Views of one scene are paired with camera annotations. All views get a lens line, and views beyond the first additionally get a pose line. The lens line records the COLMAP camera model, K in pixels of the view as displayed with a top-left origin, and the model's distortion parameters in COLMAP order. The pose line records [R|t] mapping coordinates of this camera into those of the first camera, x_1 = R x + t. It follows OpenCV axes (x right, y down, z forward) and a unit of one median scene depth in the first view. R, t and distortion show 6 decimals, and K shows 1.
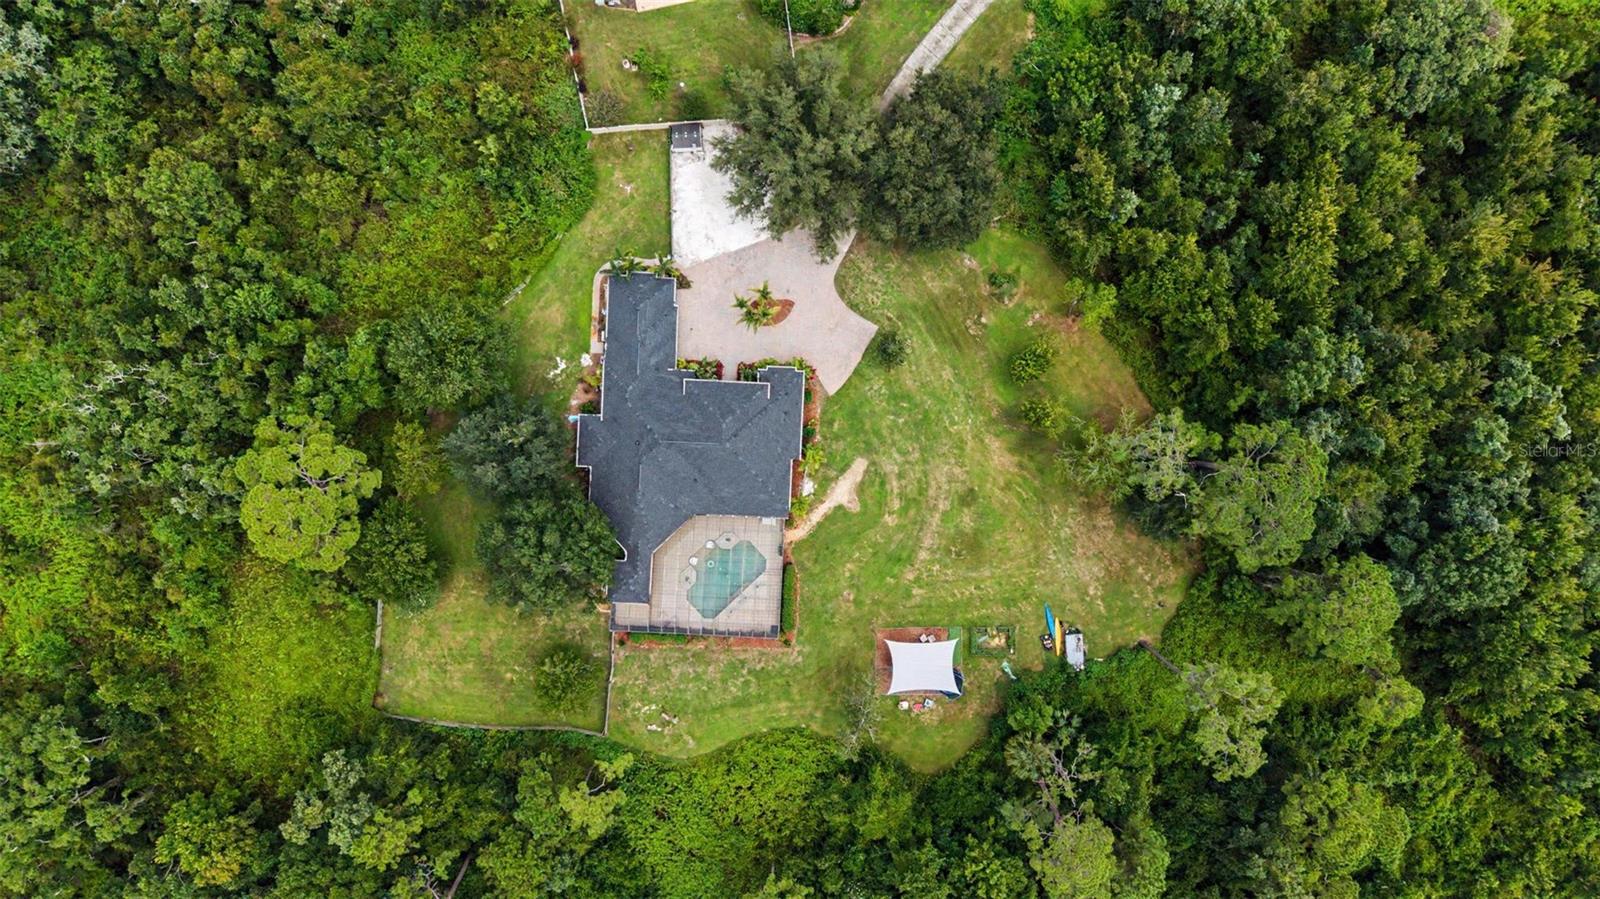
lens RADIAL K [[1069.9, 0, 800.0], [0, 1069.9, 449.5], [0, 0, 1]] dist [0.086521, -0.182810]
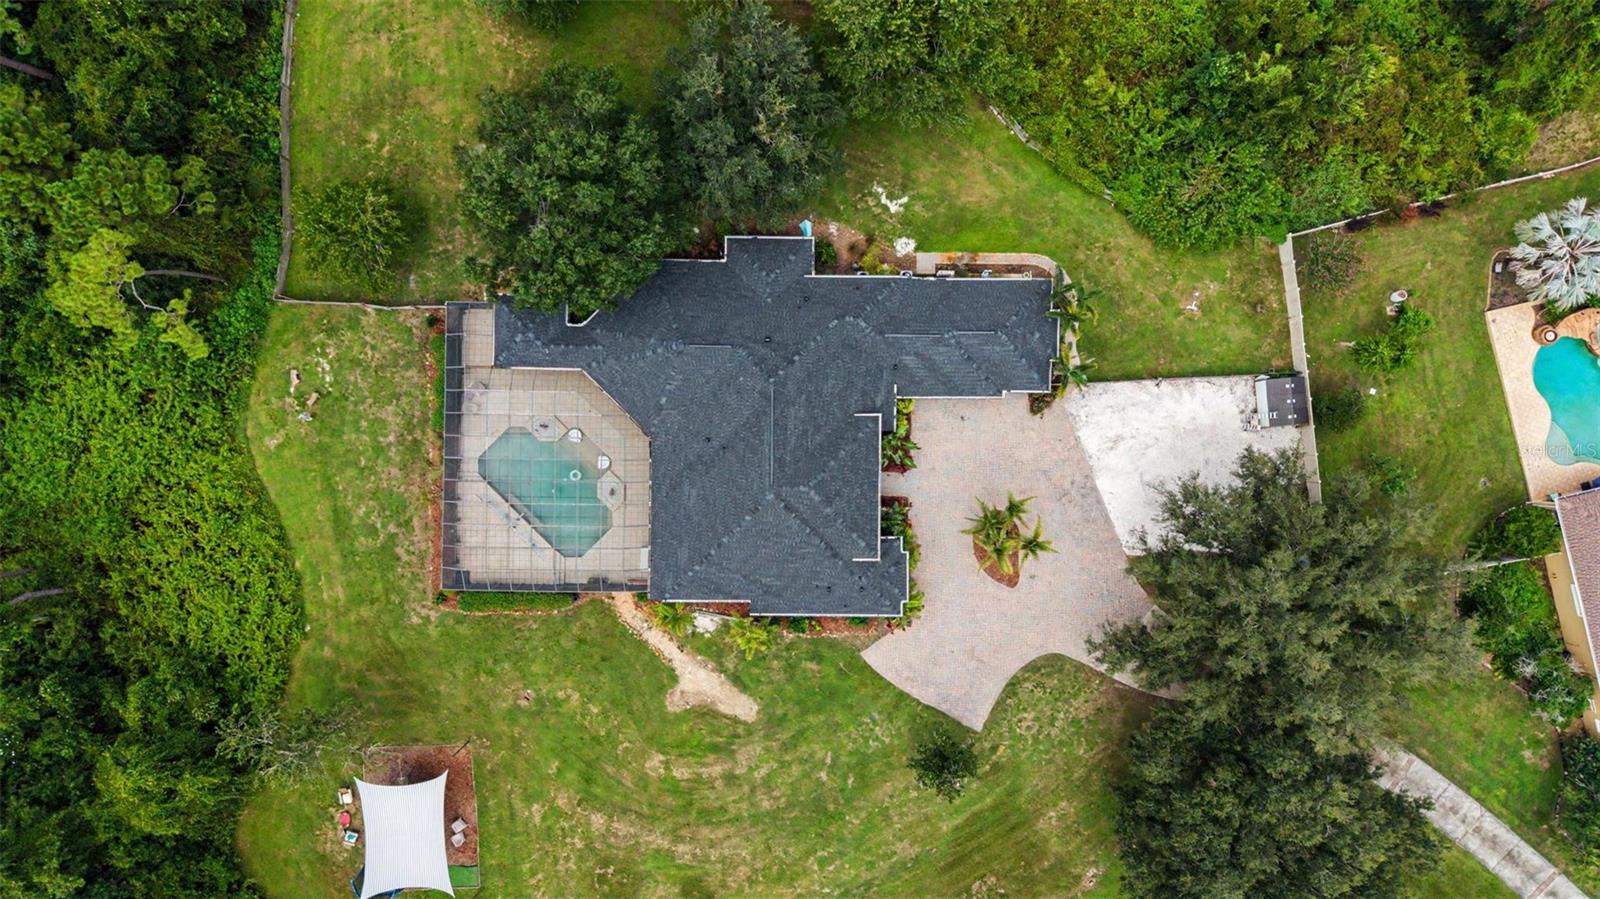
lens RADIAL K [[1083.5, 0, 793.9], [0, 1083.5, 423.6], [0, 0, 1]] dist [0.012181, -0.004042]
pose [[0.039121, 0.998918, -0.025155, -0.088213], [-0.999037, 0.038600, -0.020880, -0.005920], [-0.019886, 0.025947, 0.999465, 0.403806]]
